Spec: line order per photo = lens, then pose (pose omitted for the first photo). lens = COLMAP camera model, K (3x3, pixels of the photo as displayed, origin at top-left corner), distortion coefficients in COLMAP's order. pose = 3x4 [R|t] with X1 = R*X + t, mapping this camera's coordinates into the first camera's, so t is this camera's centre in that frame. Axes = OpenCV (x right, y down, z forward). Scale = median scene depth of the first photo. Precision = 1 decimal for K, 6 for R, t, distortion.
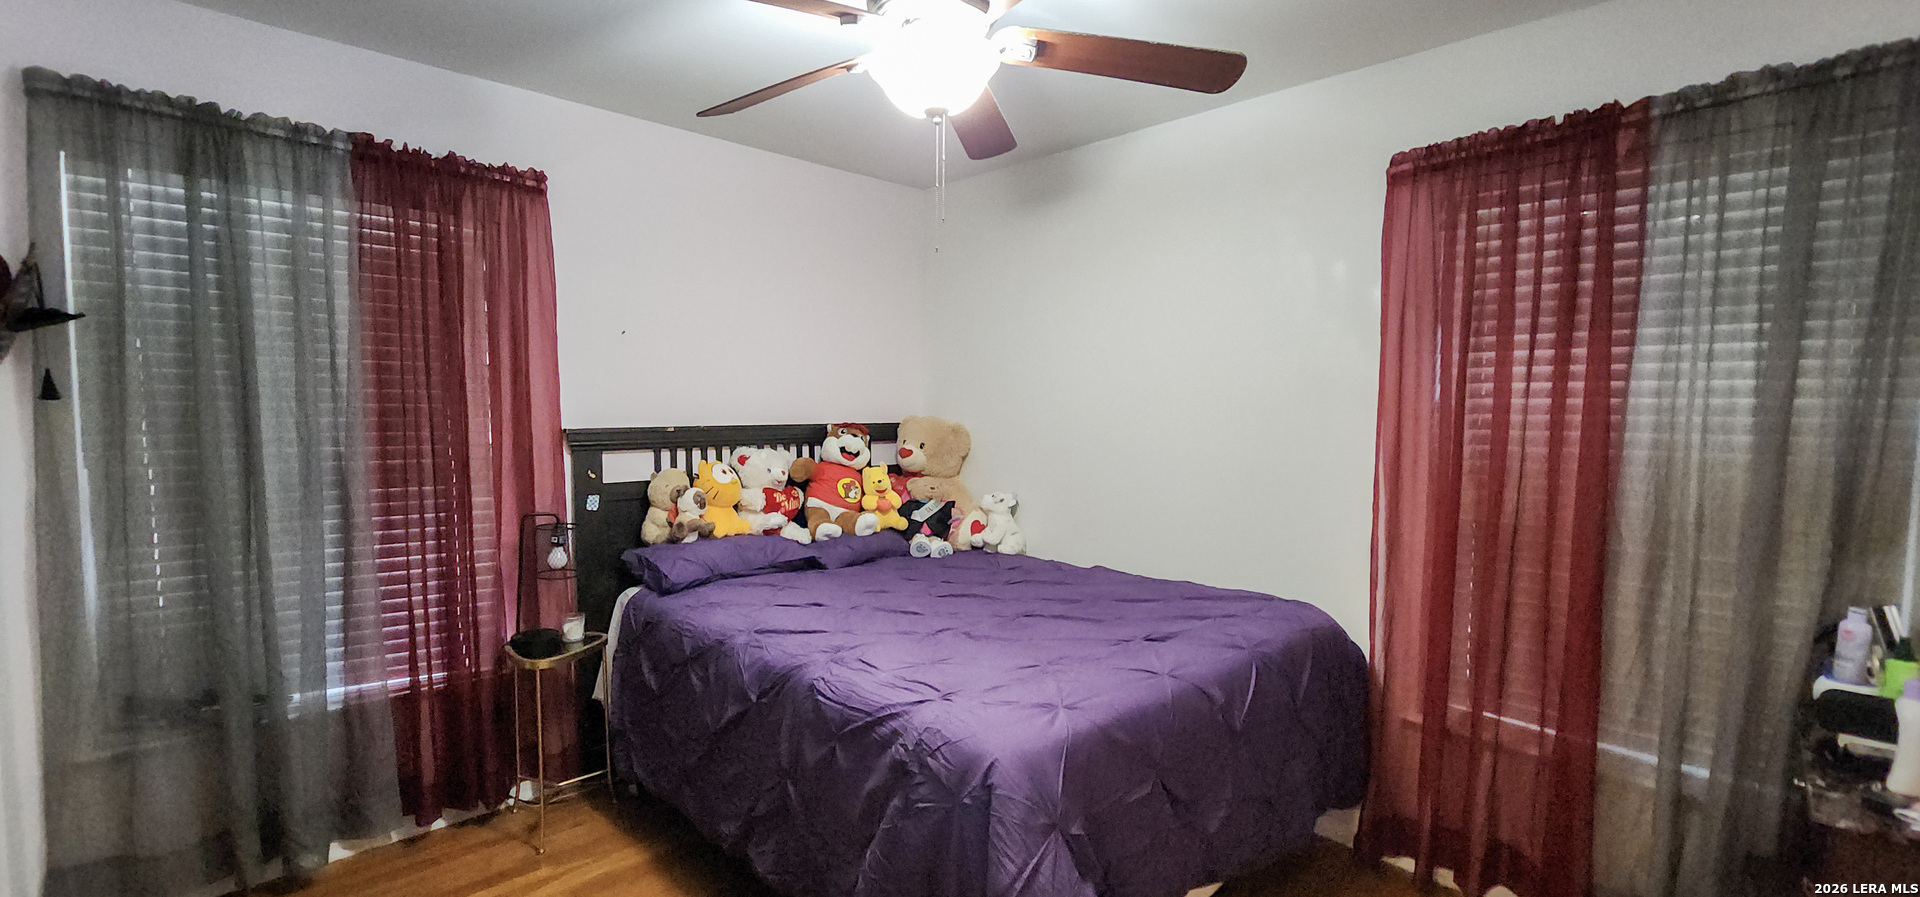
lens RADIAL K [[799.3, 0, 960.0], [0, 799.3, 448.5], [0, 0, 1]] dist [0.001307, -0.000116]
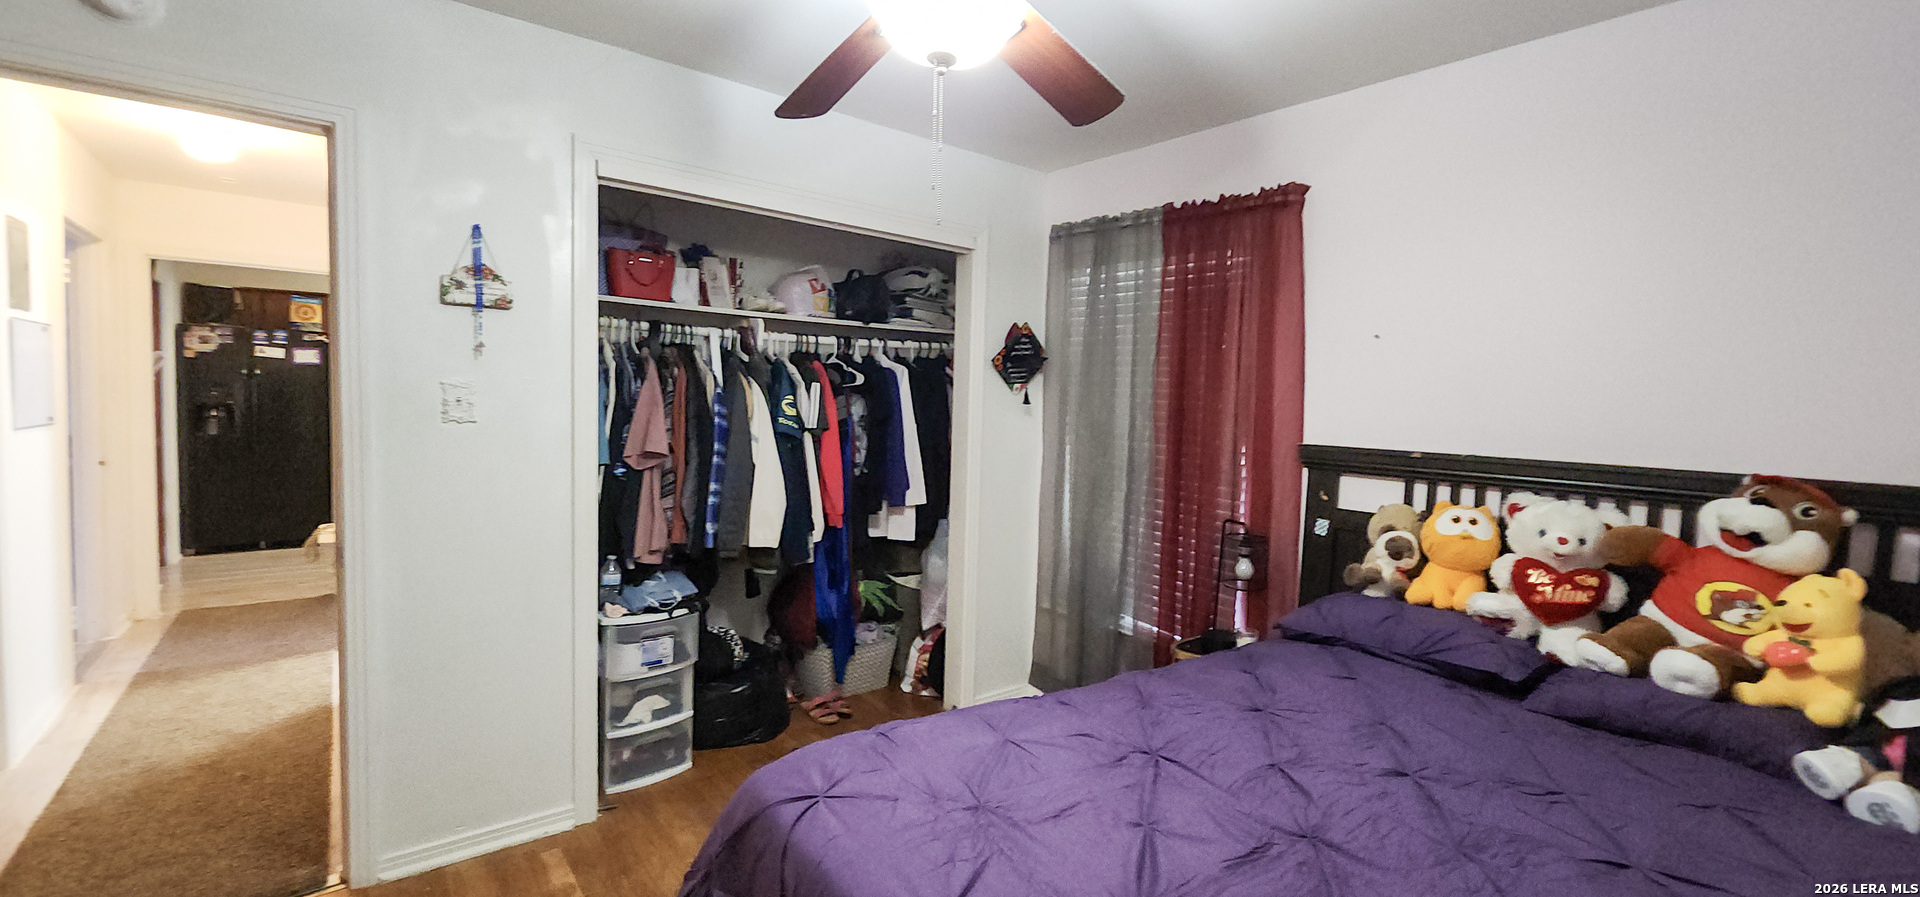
lens RADIAL K [[799.3, 0, 960.0], [0, 799.3, 448.5], [0, 0, 1]] dist [0.001307, -0.000116]
pose [[-0.082323, 0.059494, -0.994828, 0.482844], [-0.090911, 0.993606, 0.066944, -0.045261], [0.992451, 0.095952, -0.076388, 0.647154]]
